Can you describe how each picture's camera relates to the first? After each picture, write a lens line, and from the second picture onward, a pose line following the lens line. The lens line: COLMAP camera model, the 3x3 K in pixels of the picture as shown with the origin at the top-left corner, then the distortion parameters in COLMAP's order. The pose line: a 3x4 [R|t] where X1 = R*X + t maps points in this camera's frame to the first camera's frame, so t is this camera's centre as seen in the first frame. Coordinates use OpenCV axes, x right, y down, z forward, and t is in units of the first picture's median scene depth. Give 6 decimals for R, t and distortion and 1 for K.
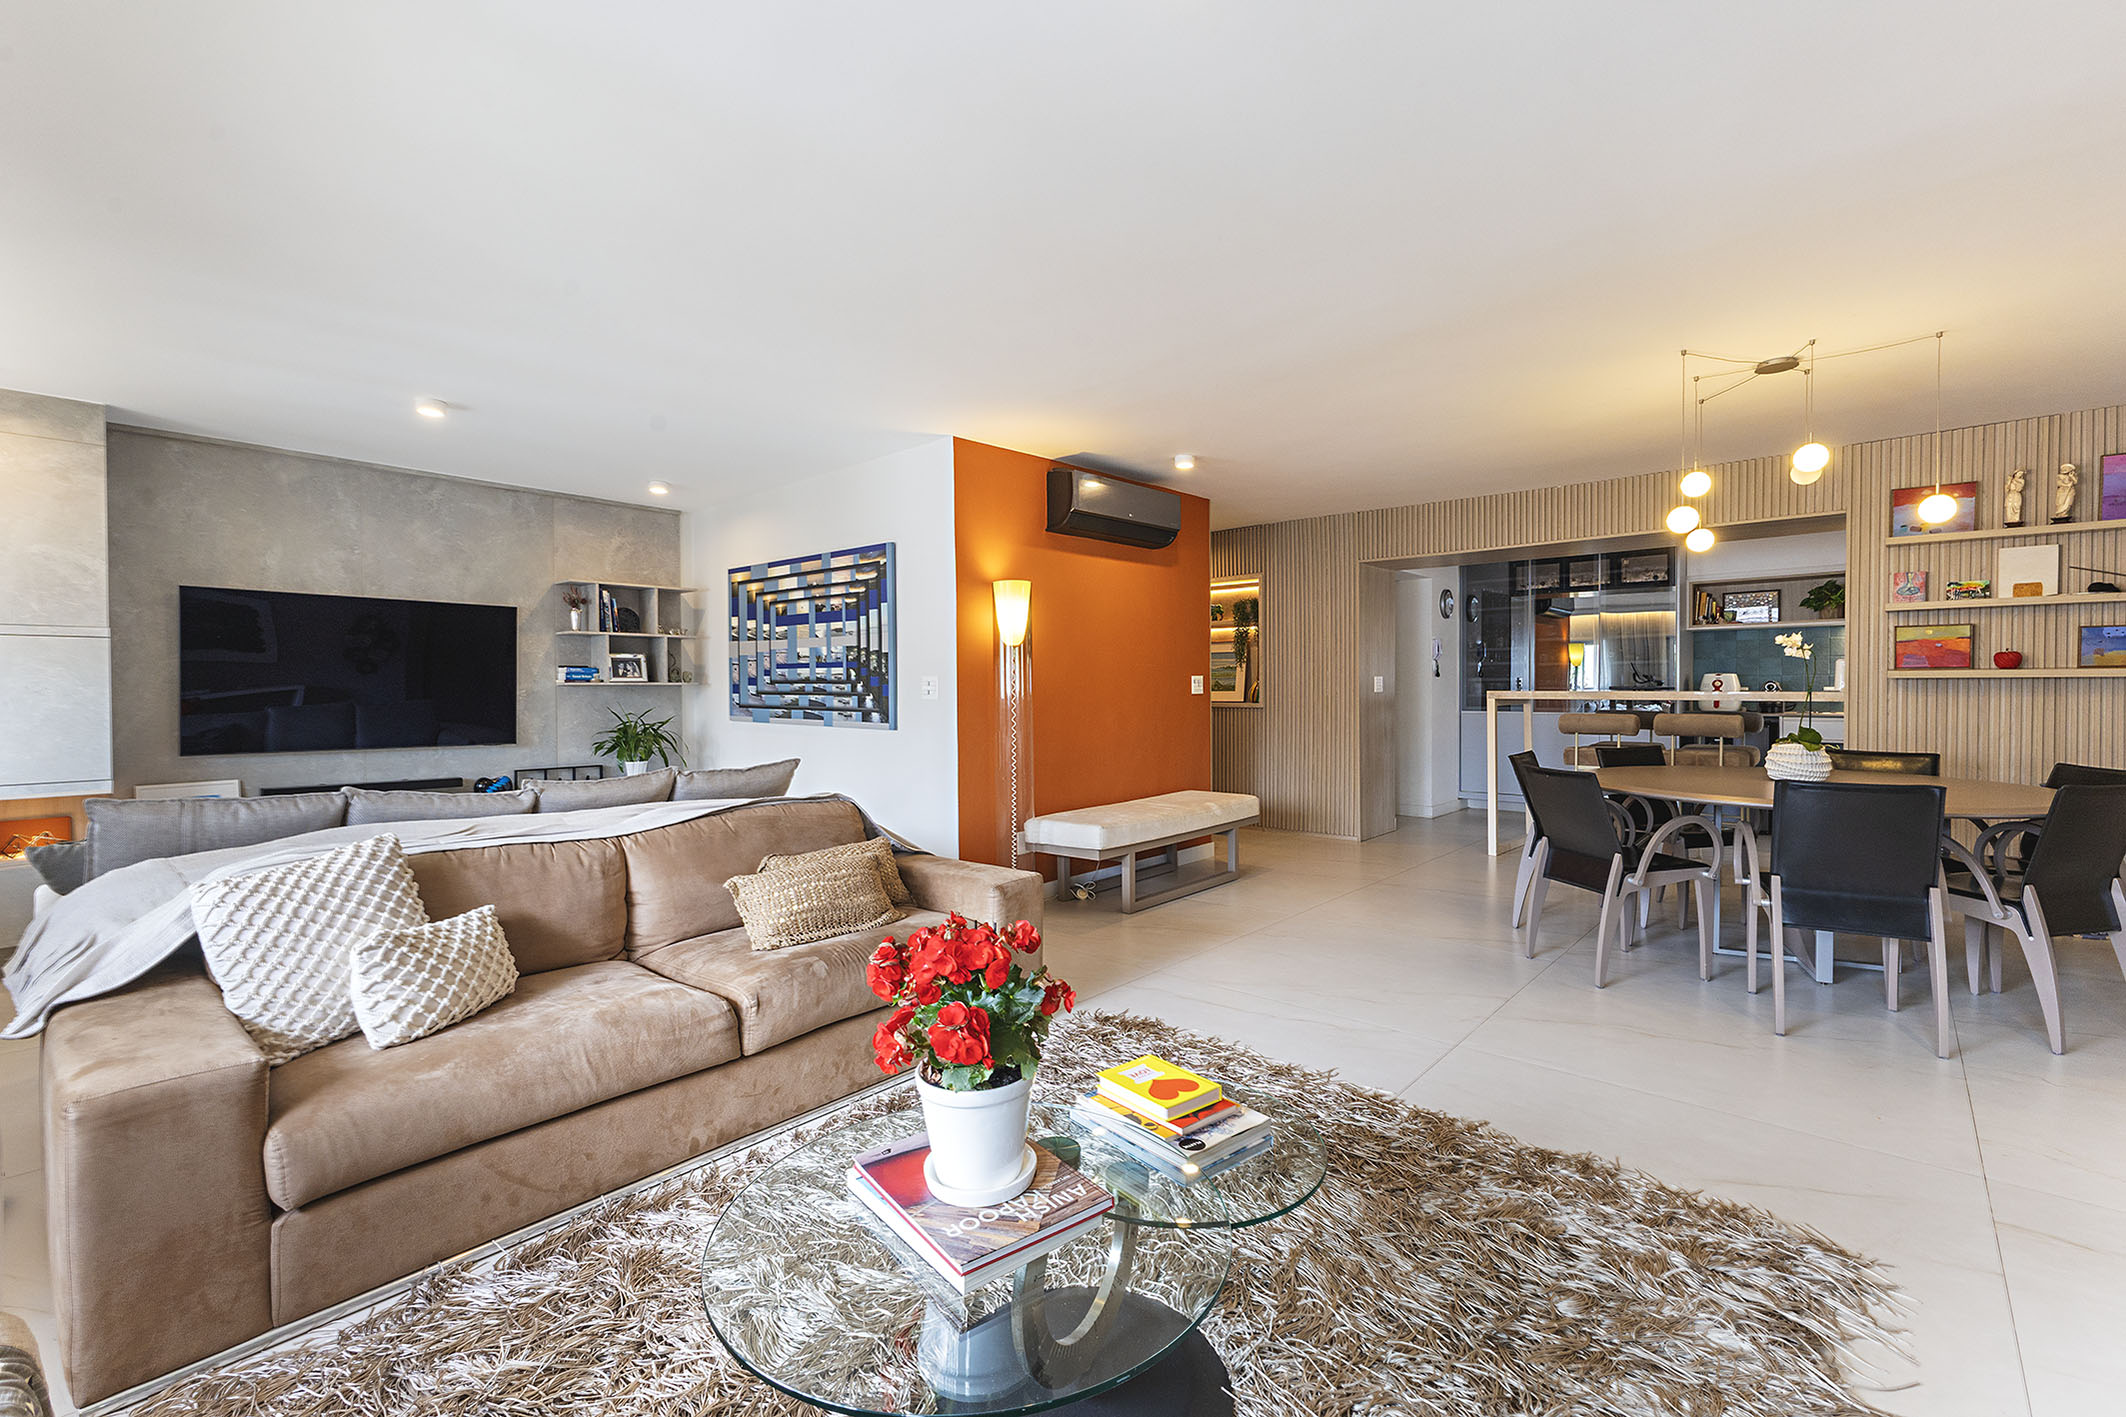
lens RADIAL K [[896.5, 0, 1058.3], [0, 896.5, 701.3], [0, 0, 1]] dist [0.030636, -0.010791]
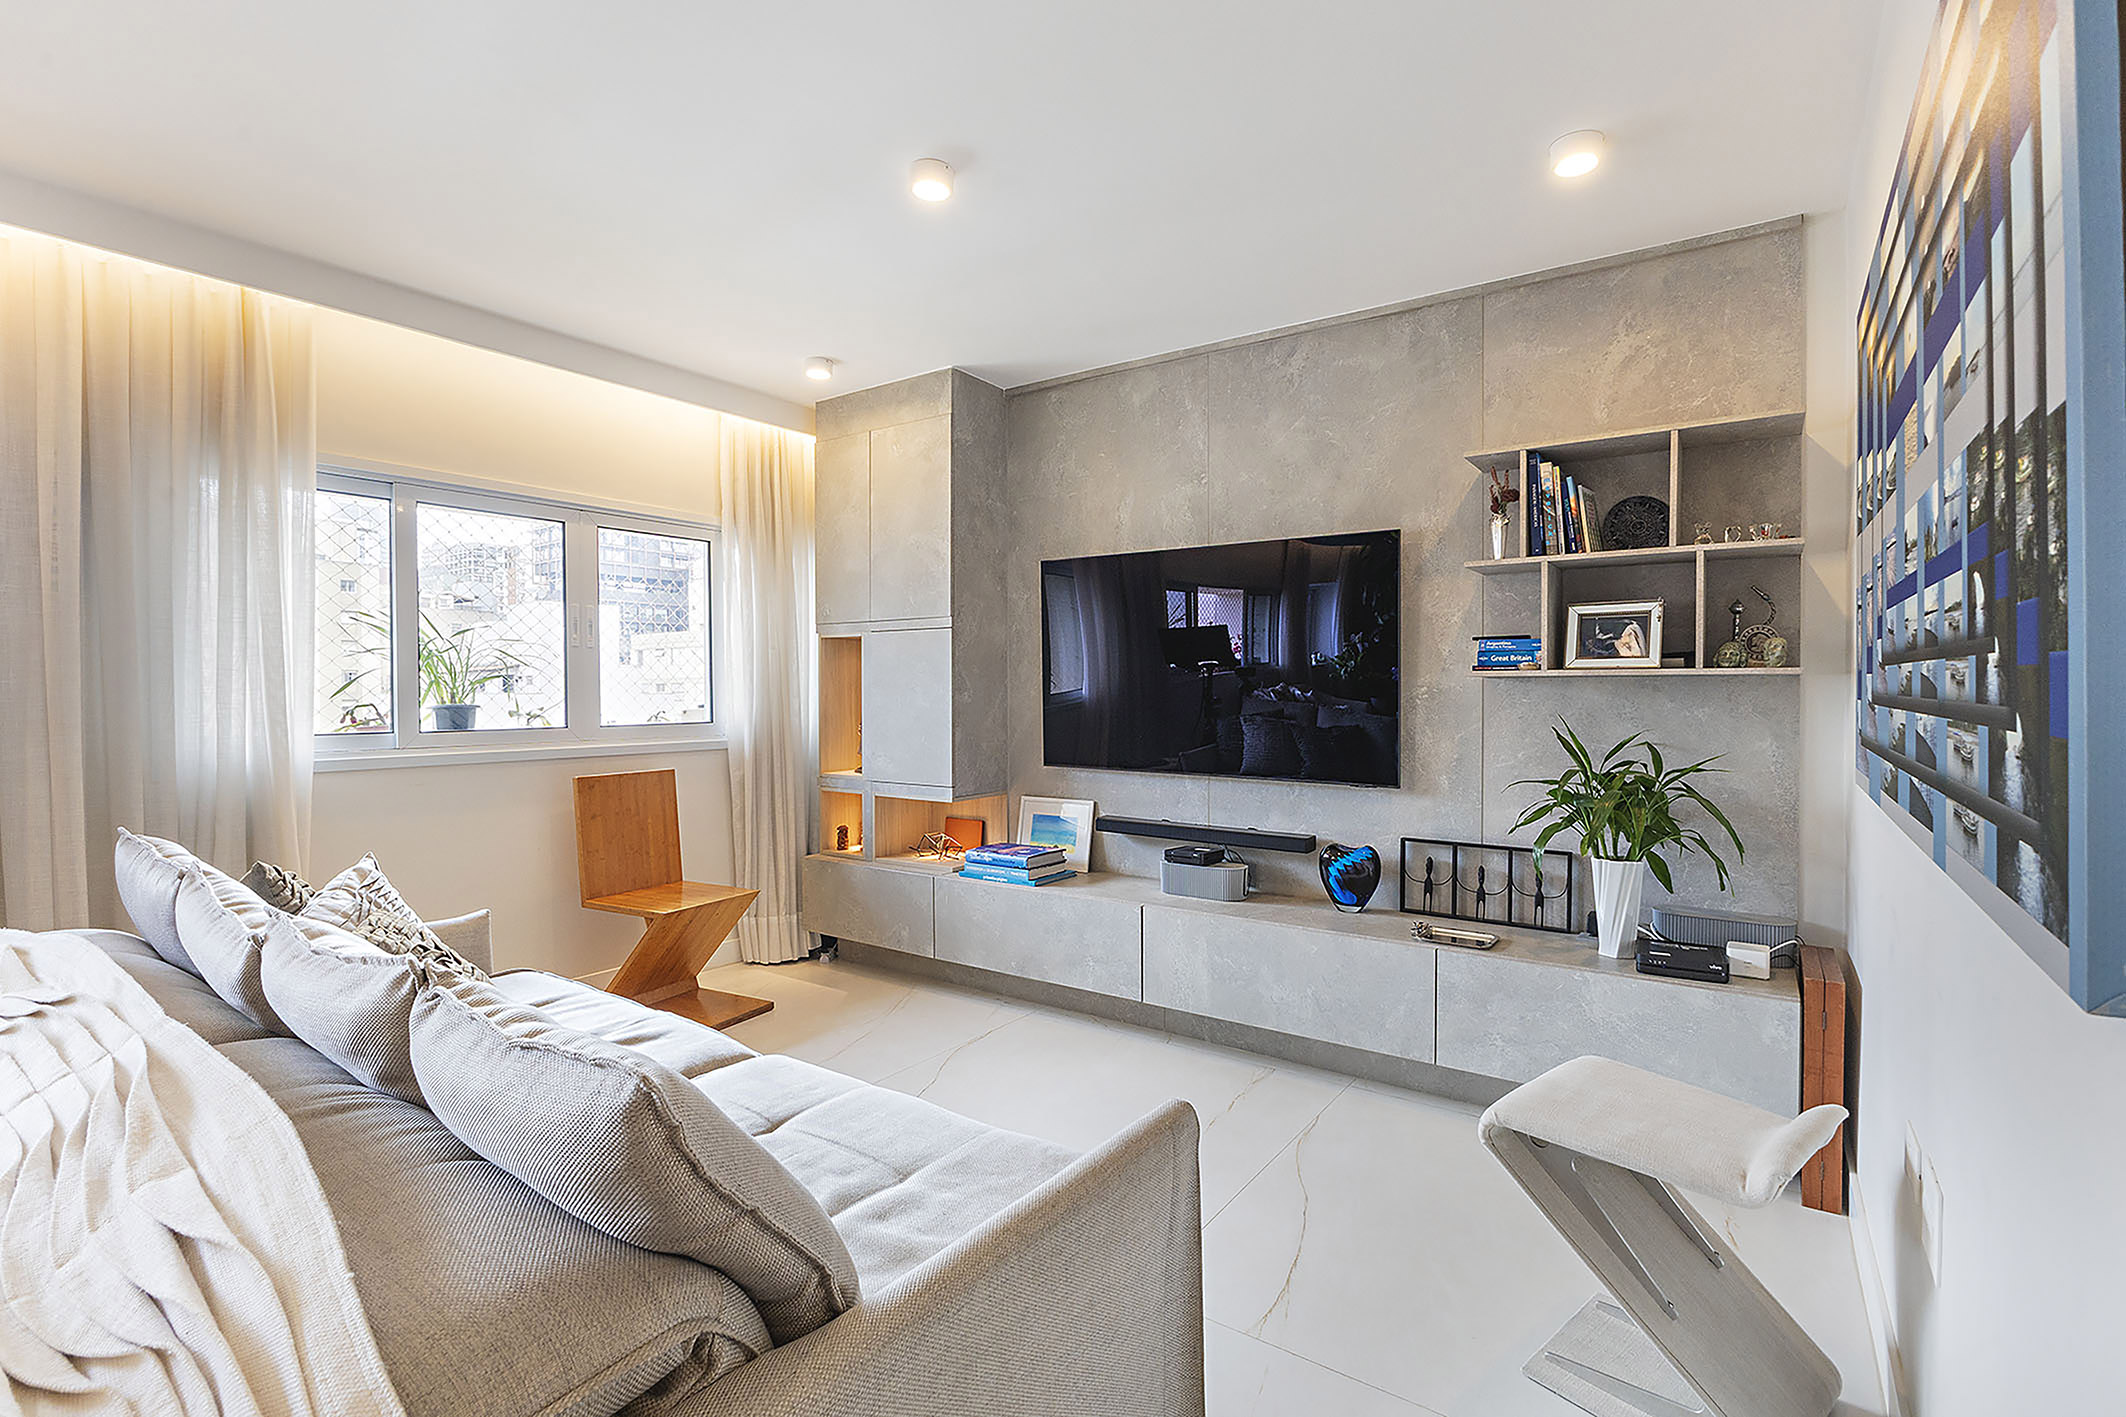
lens RADIAL K [[971.9, 0, 1076.3], [0, 971.9, 705.9], [0, 0, 1]] dist [-0.002302, 0.000004]
pose [[0.146916, 0.020091, -0.988945, -0.065809], [-0.011866, 0.999758, 0.018548, -0.010042], [0.989078, 0.009010, 0.147119, 0.744014]]
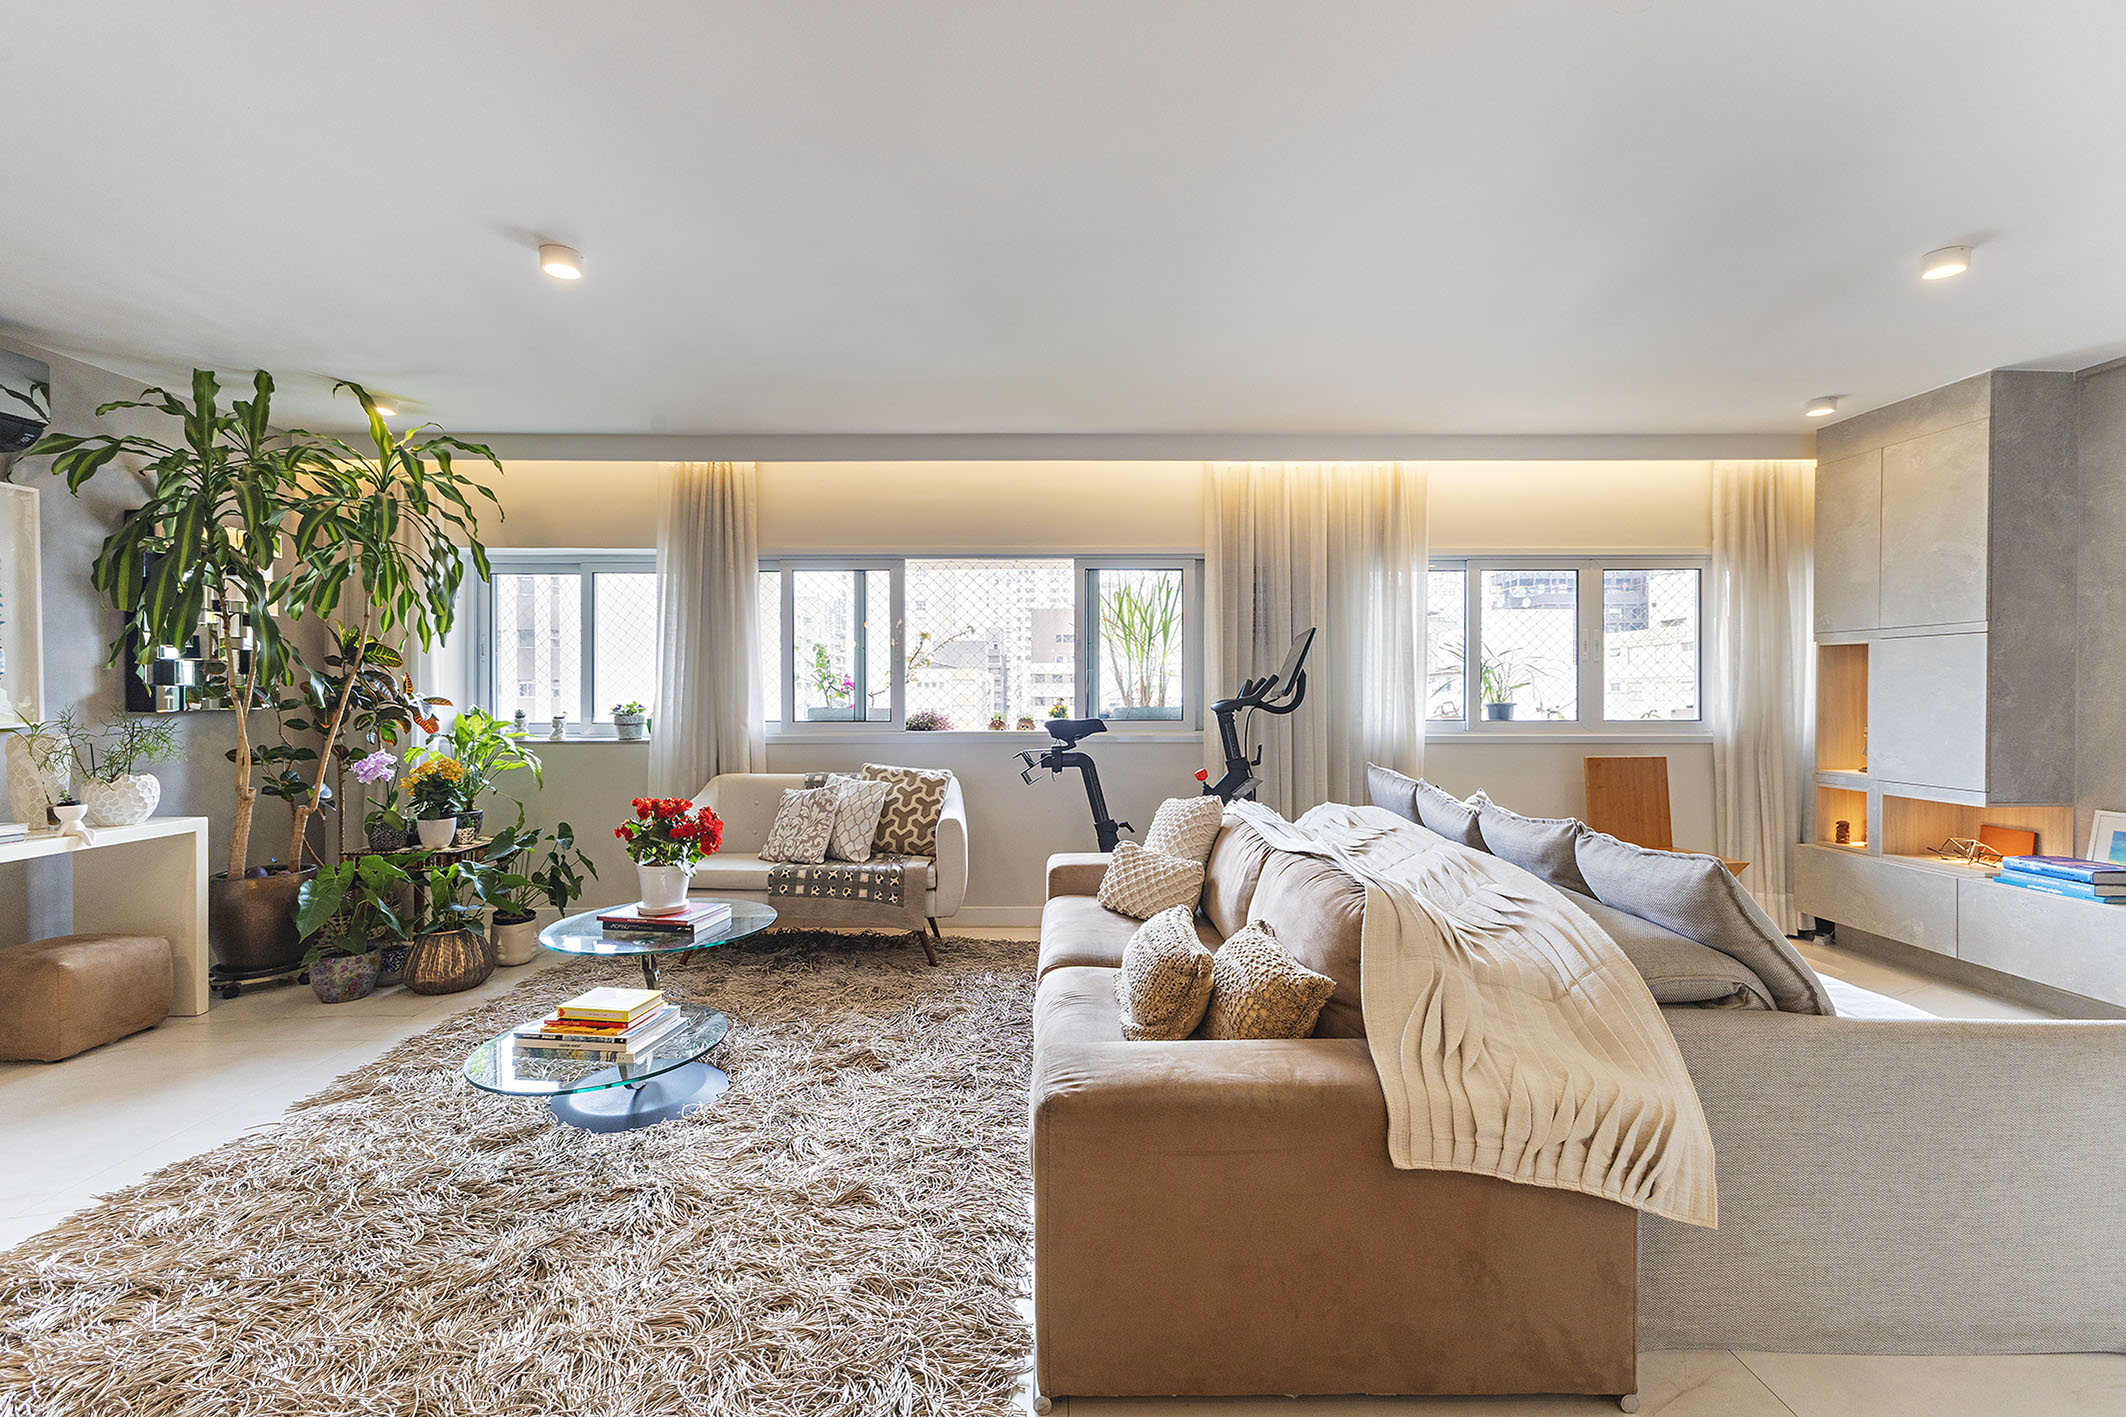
lens RADIAL K [[896.5, 0, 1058.3], [0, 896.5, 701.3], [0, 0, 1]] dist [0.030636, -0.010791]
pose [[-0.721793, 0.013414, -0.691979, 0.170443], [-0.004818, 0.999691, 0.024405, -0.015339], [0.692092, 0.020949, -0.721505, 0.771531]]
